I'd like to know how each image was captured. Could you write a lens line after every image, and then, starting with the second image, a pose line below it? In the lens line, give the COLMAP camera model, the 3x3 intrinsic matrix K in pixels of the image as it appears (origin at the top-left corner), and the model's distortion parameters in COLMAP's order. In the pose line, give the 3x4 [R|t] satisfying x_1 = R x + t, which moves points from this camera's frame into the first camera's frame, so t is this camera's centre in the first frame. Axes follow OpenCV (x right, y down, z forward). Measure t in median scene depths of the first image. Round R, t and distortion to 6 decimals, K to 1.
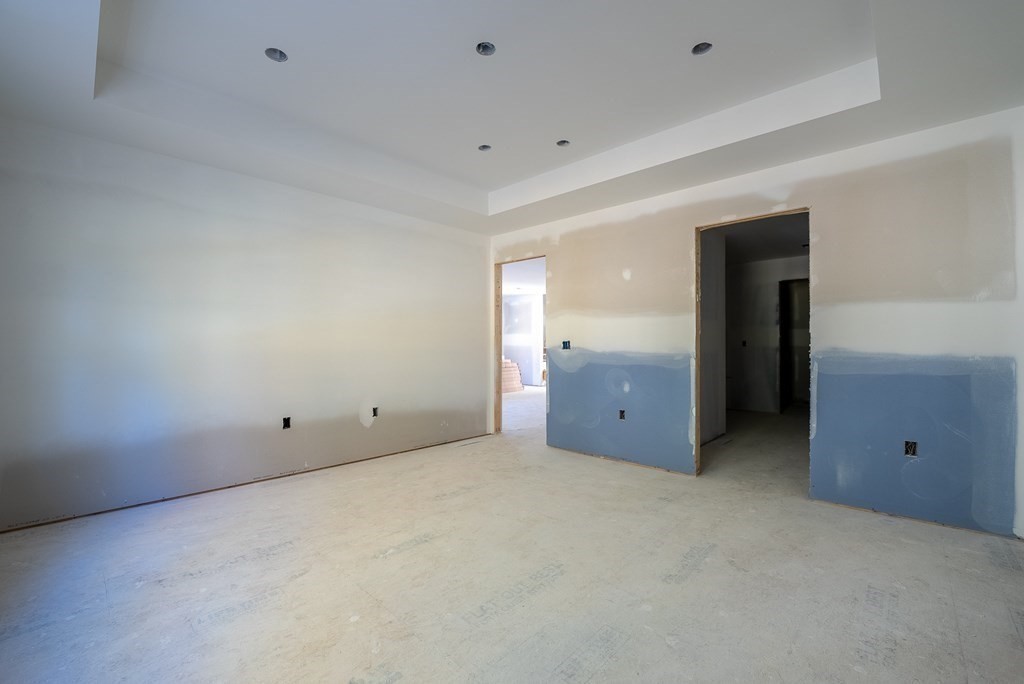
lens RADIAL K [[419.1, 0, 512.5], [0, 419.1, 344.4], [0, 0, 1]] dist [-0.023905, 0.001356]
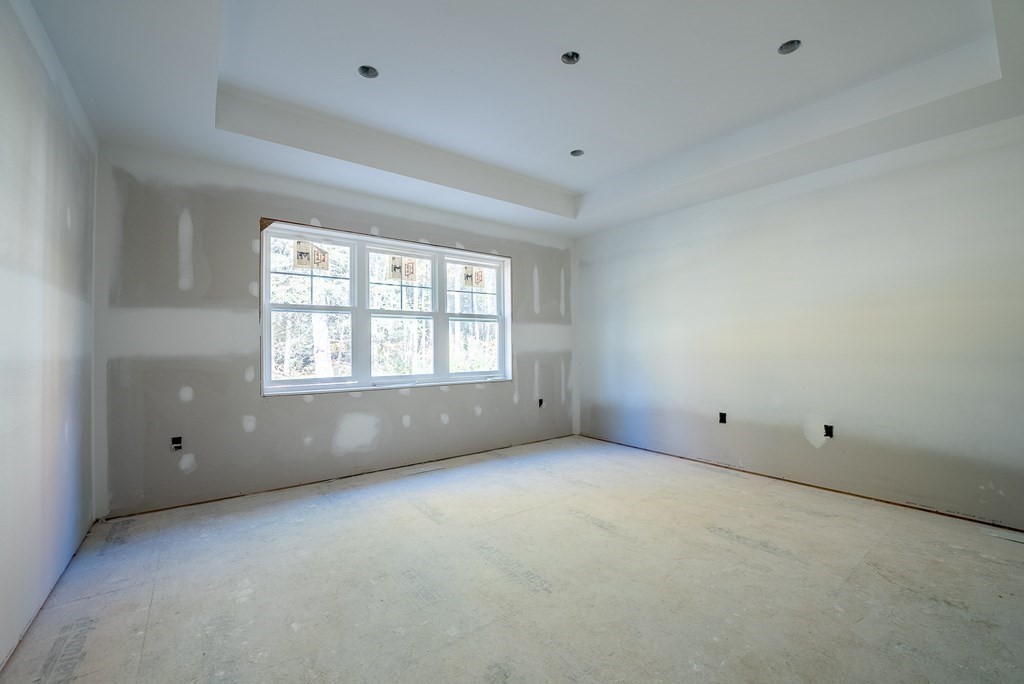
lens RADIAL K [[419.1, 0, 516.9], [0, 419.1, 345.0], [0, 0, 1]] dist [-0.023905, 0.001356]
pose [[-0.149742, -0.004016, -0.988717, 0.587459], [0.008730, 0.999947, -0.005384, 0.001923], [0.988687, -0.009438, -0.149699, 0.620410]]
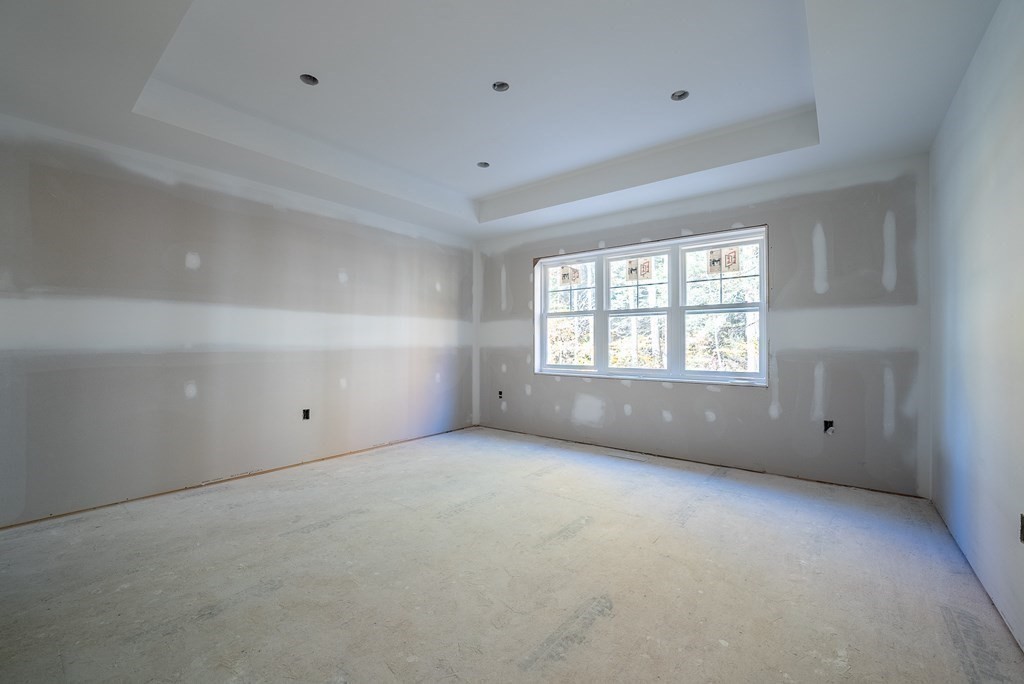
lens RADIAL K [[419.1, 0, 515.9], [0, 419.1, 353.1], [0, 0, 1]] dist [-0.023905, 0.001356]
pose [[-0.995589, 0.002608, -0.093790, -0.000396], [0.000763, 0.999806, 0.019696, 0.005310], [0.093823, 0.019537, -0.995397, 1.313189]]
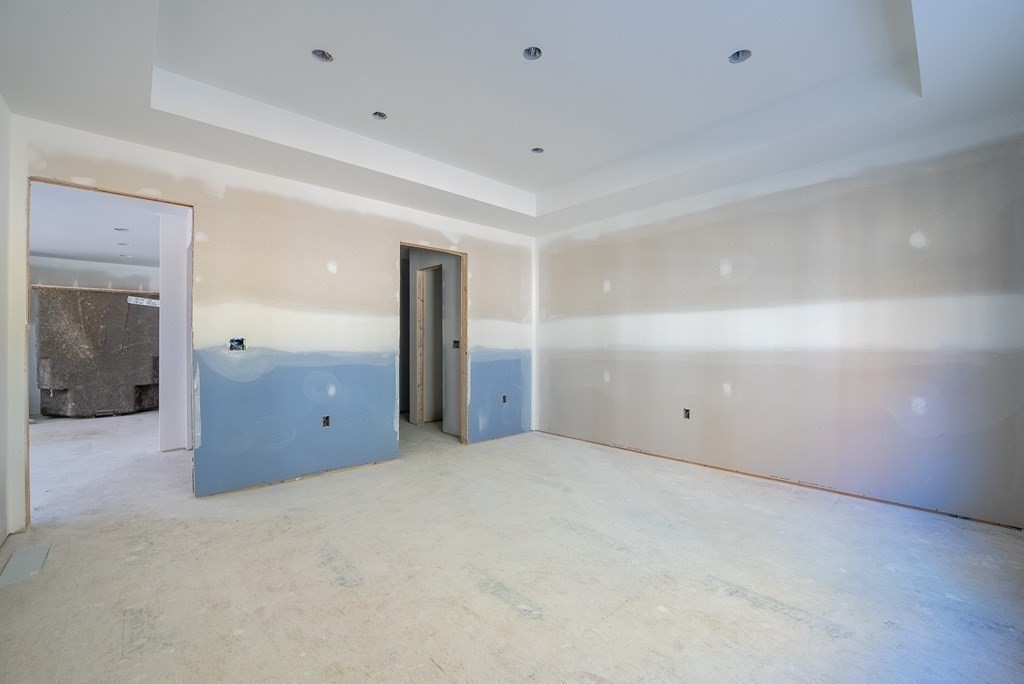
lens RADIAL K [[419.1, 0, 506.1], [0, 419.1, 342.5], [0, 0, 1]] dist [-0.023905, 0.001356]
pose [[0.081997, 0.004451, 0.996623, -0.665342], [0.000027, 0.999990, -0.004468, 0.002842], [-0.996633, 0.000394, 0.081996, 0.599325]]
